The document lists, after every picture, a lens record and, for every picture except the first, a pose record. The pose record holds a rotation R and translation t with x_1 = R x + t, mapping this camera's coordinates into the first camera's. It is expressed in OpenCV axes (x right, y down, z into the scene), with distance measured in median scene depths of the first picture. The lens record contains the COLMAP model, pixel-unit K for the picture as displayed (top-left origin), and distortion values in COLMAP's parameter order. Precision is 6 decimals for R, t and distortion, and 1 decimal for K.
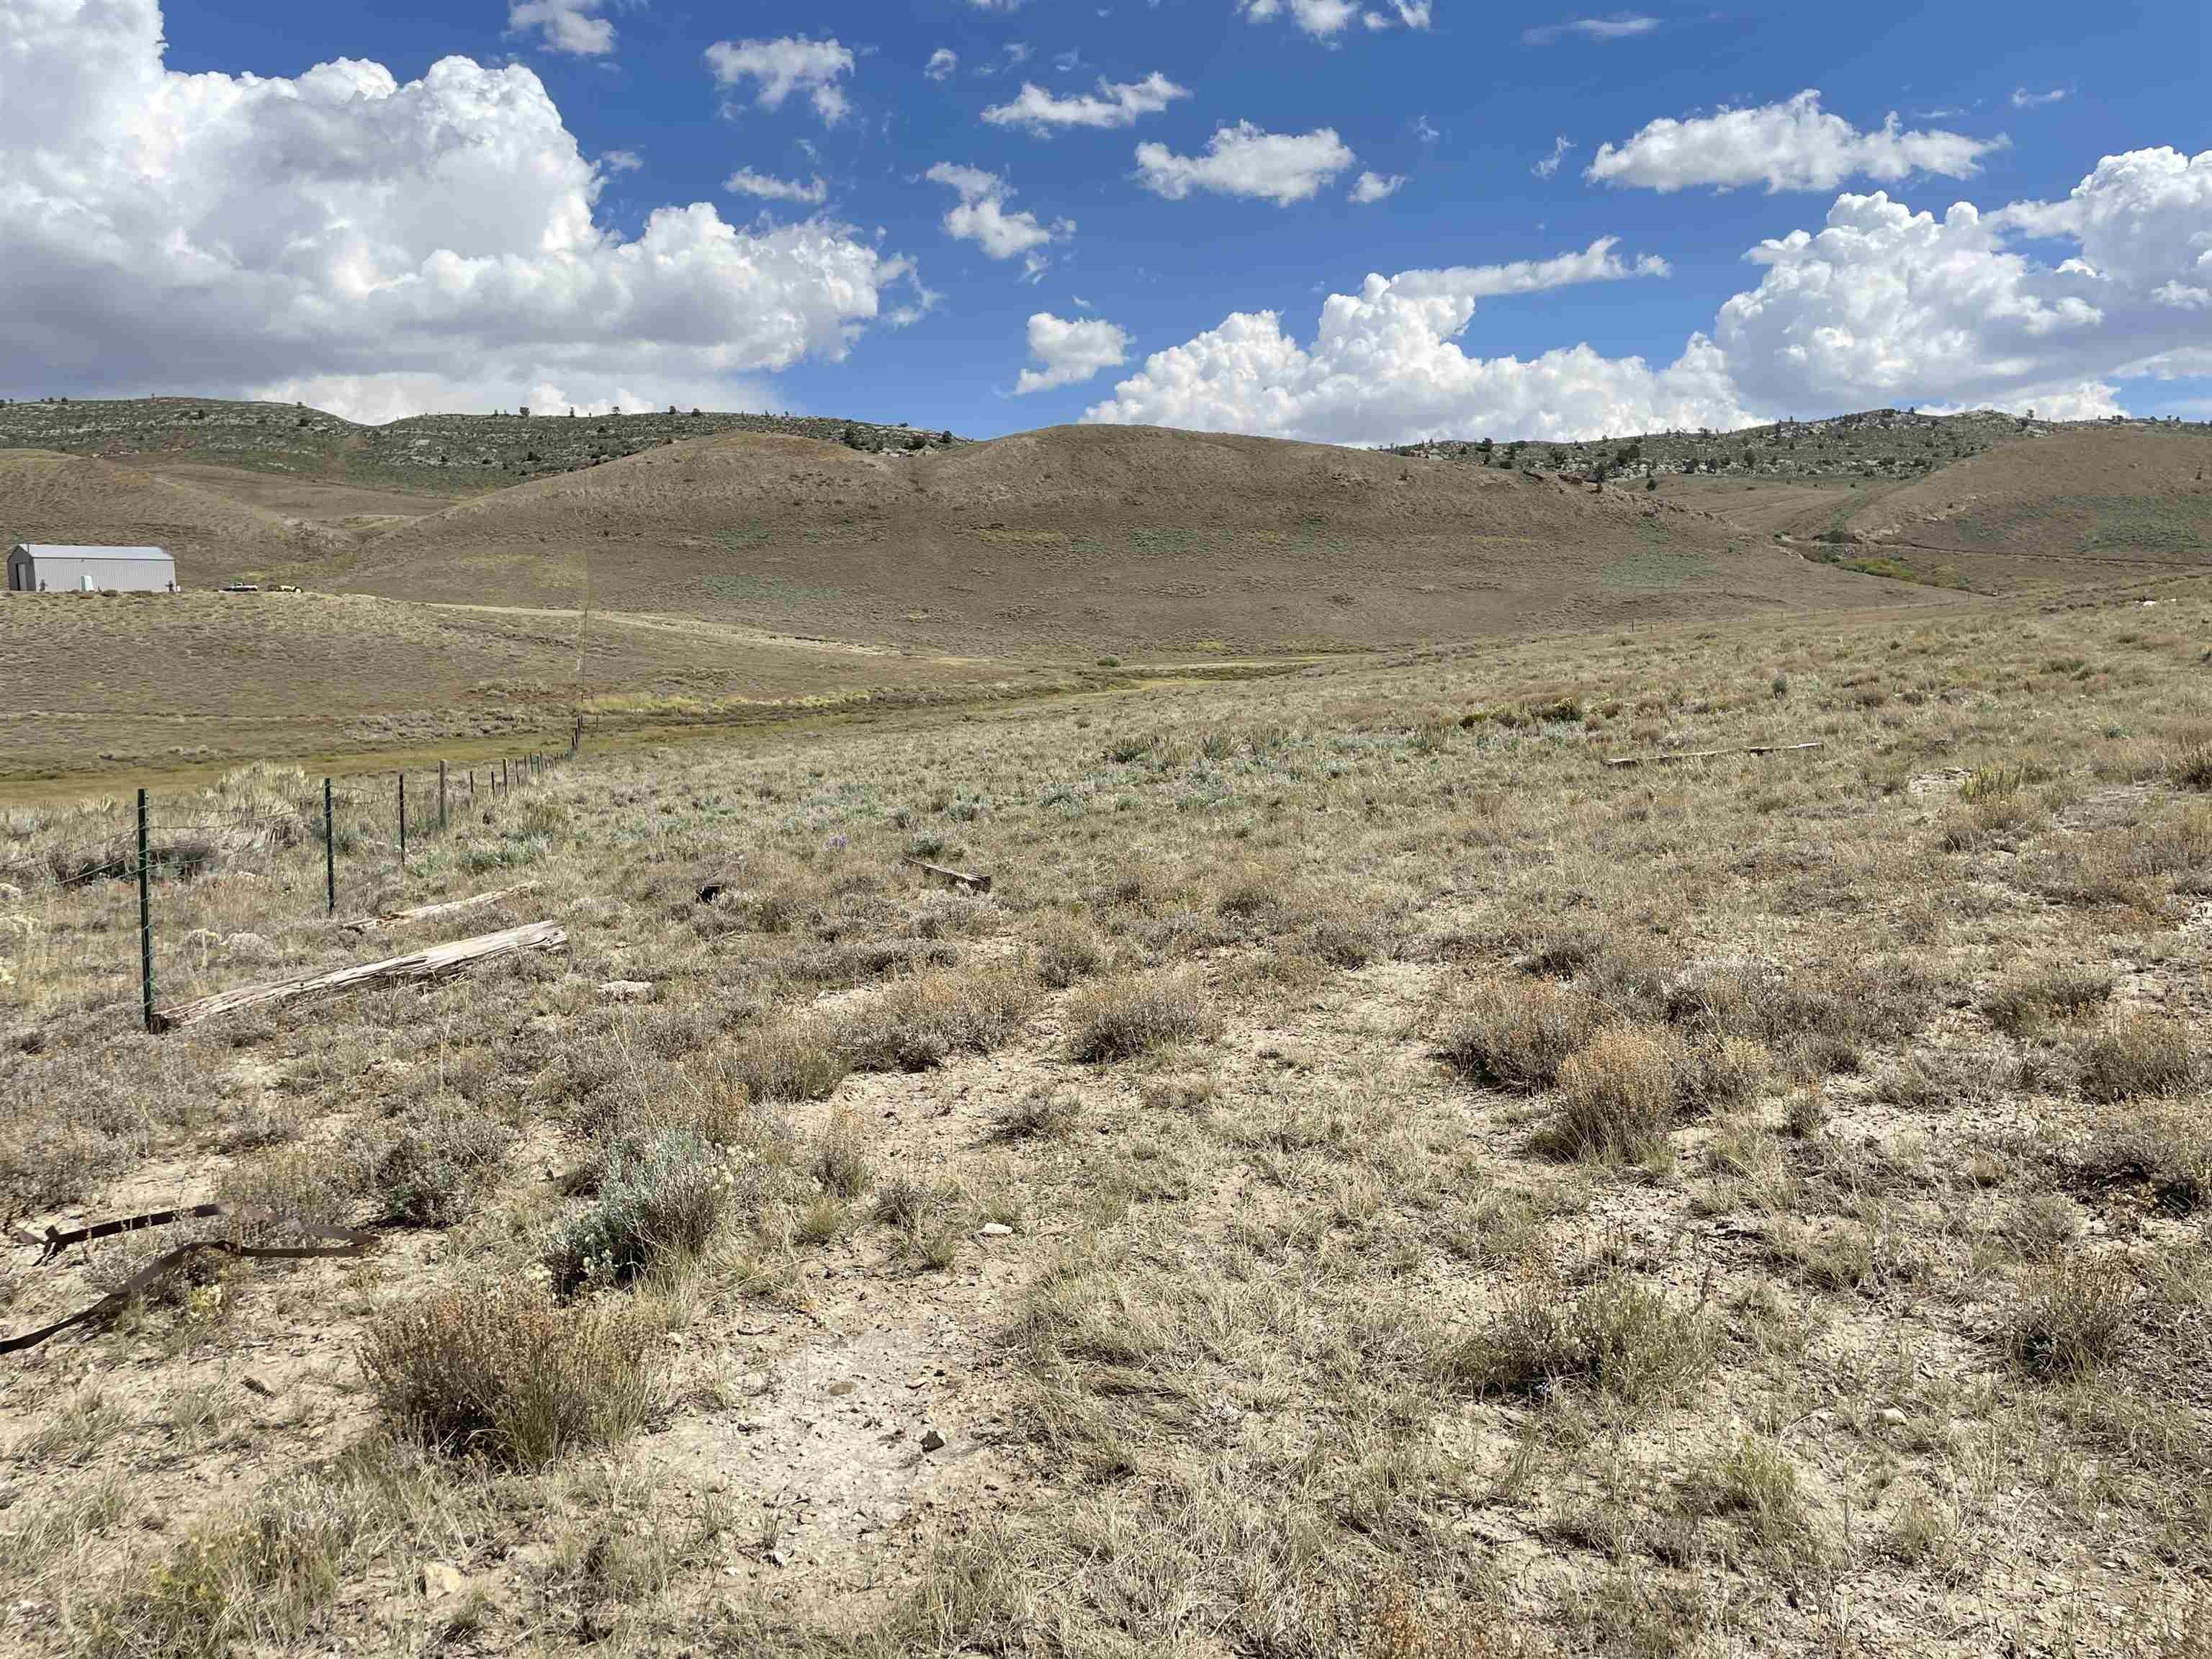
lens RADIAL K [[1675.6, 0, 1125.9], [0, 1675.6, 823.9], [0, 0, 1]] dist [0.097773, -0.127498]
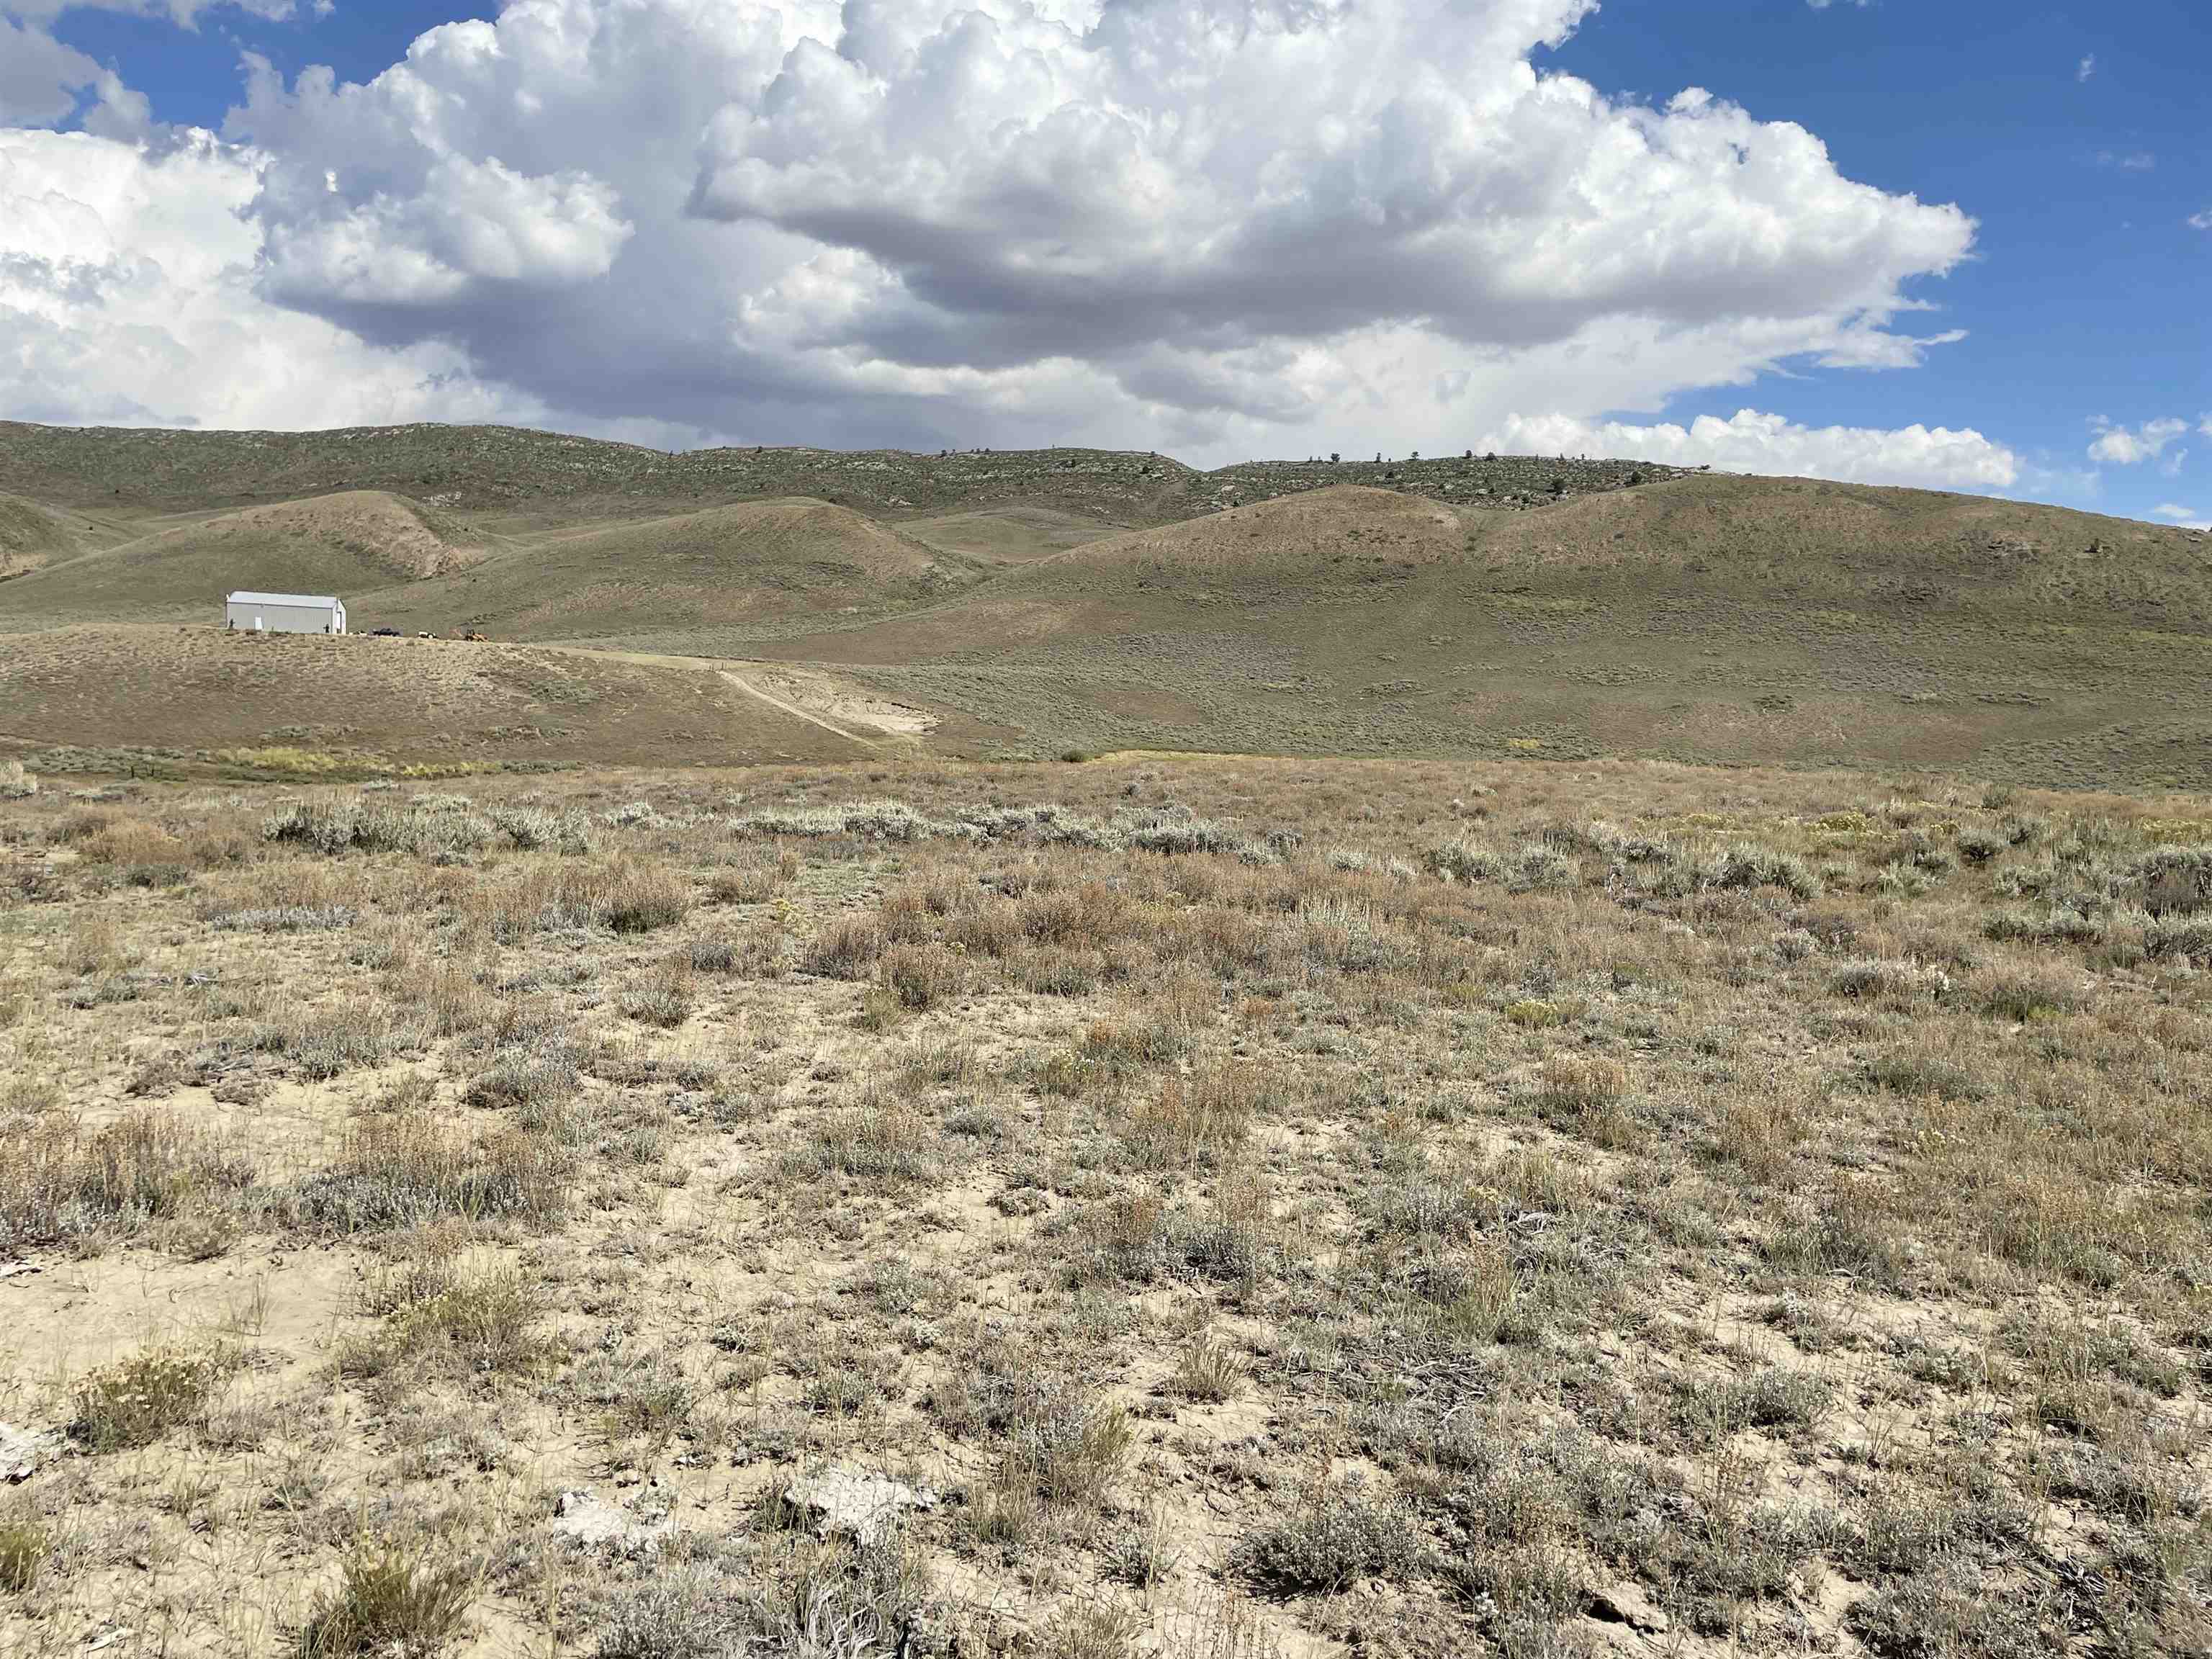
lens RADIAL K [[1670.7, 0, 1086.1], [0, 1670.7, 845.2], [0, 0, 1]] dist [0.105141, -0.135944]
pose [[0.815136, 0.131530, -0.564140, 0.153770], [-0.134017, 0.990279, 0.037241, -0.024085], [0.563554, 0.045248, 0.824839, 0.064979]]
